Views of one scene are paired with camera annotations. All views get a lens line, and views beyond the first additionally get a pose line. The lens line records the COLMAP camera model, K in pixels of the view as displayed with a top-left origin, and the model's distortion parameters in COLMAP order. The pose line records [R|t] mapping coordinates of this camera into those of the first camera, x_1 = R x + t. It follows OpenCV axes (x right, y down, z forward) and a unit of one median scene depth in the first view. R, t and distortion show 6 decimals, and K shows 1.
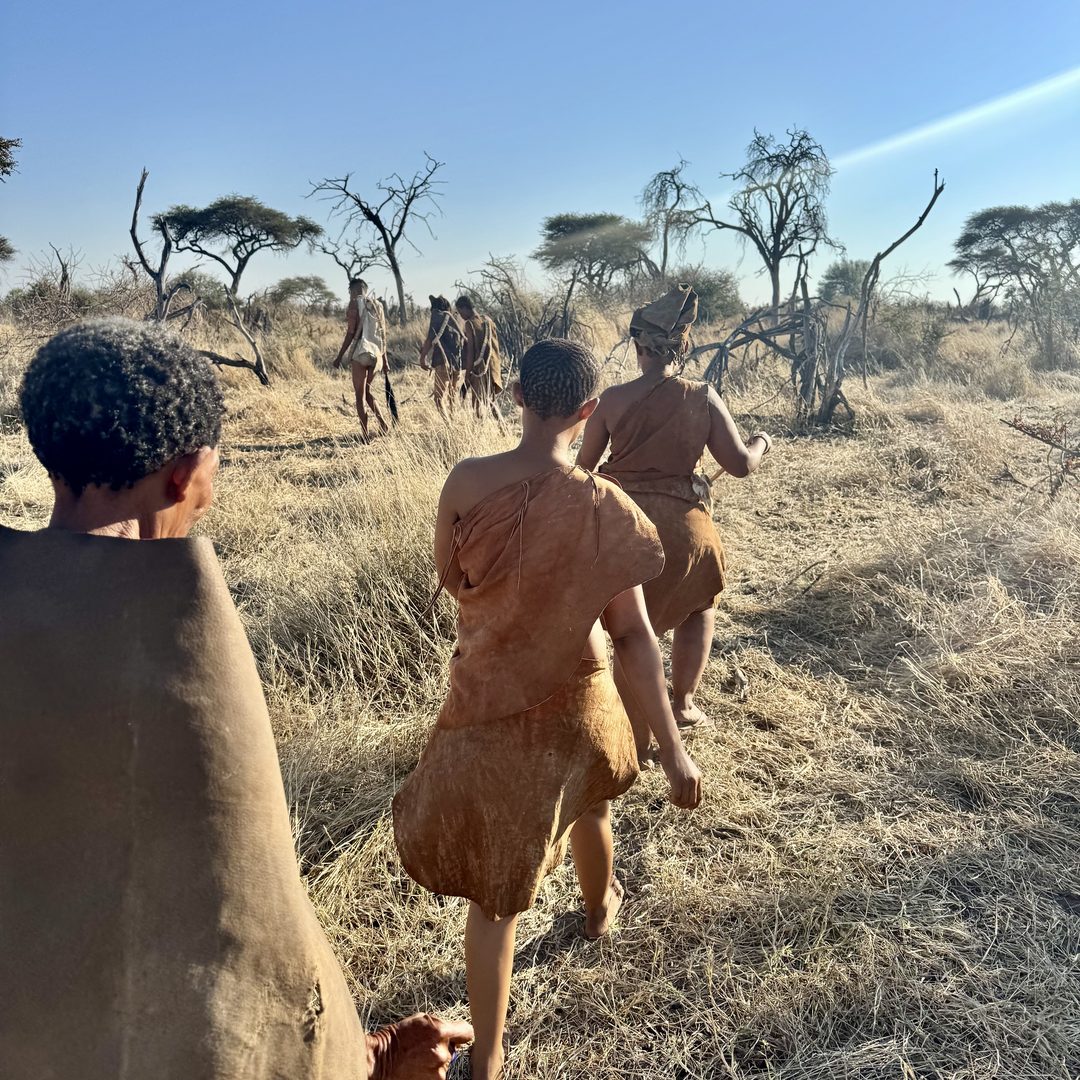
lens RADIAL K [[893.0, 0, 540.0], [0, 893.0, 540.0], [0, 0, 1]] dist [0.122060, -0.264976]
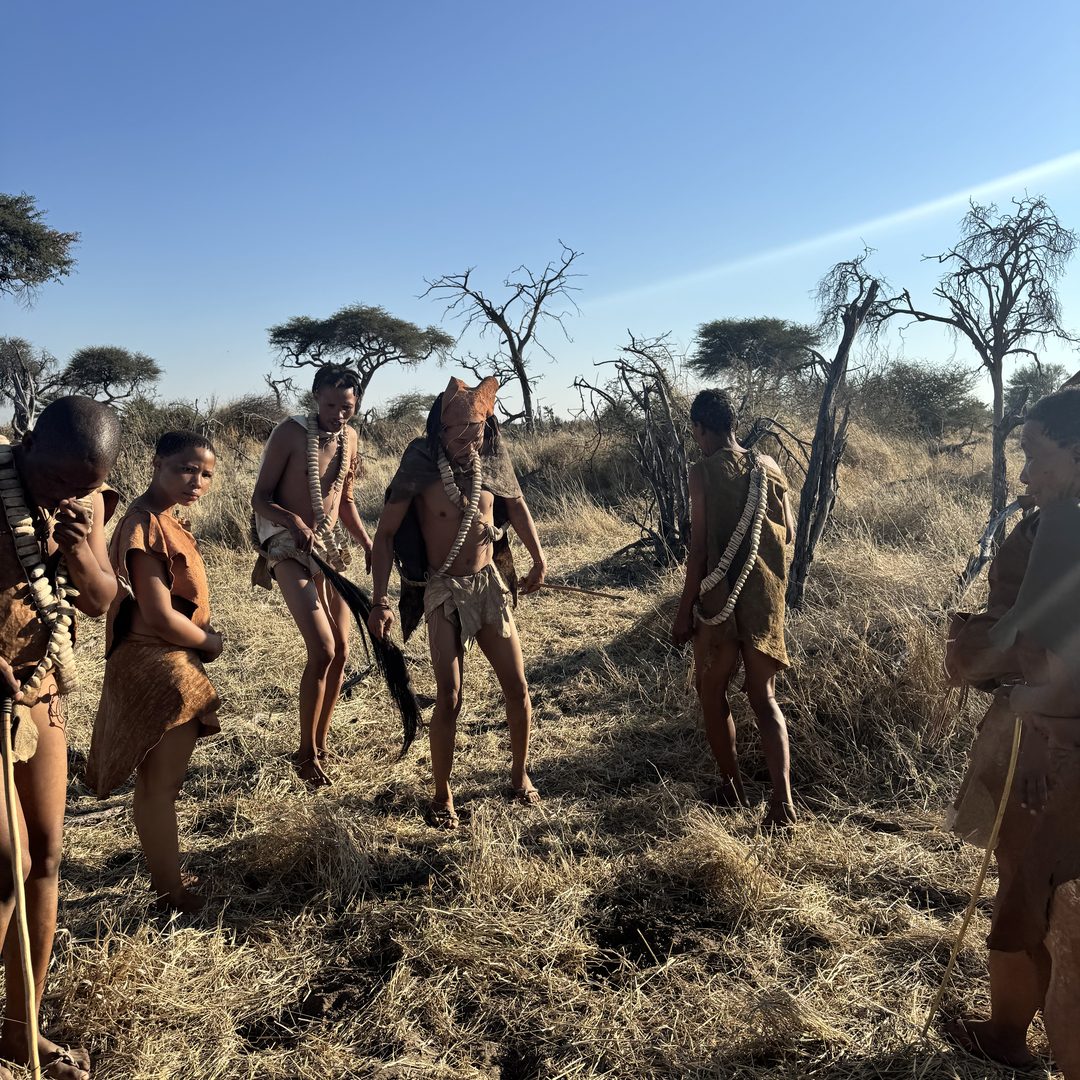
lens RADIAL K [[893.0, 0, 540.0], [0, 893.0, 540.0], [0, 0, 1]] dist [0.122060, -0.264976]
pose [[0.986647, 0.007058, -0.162719, -0.006204], [-0.026562, 0.992658, -0.117999, -0.043493], [0.160691, 0.120745, 0.979591, 0.170938]]
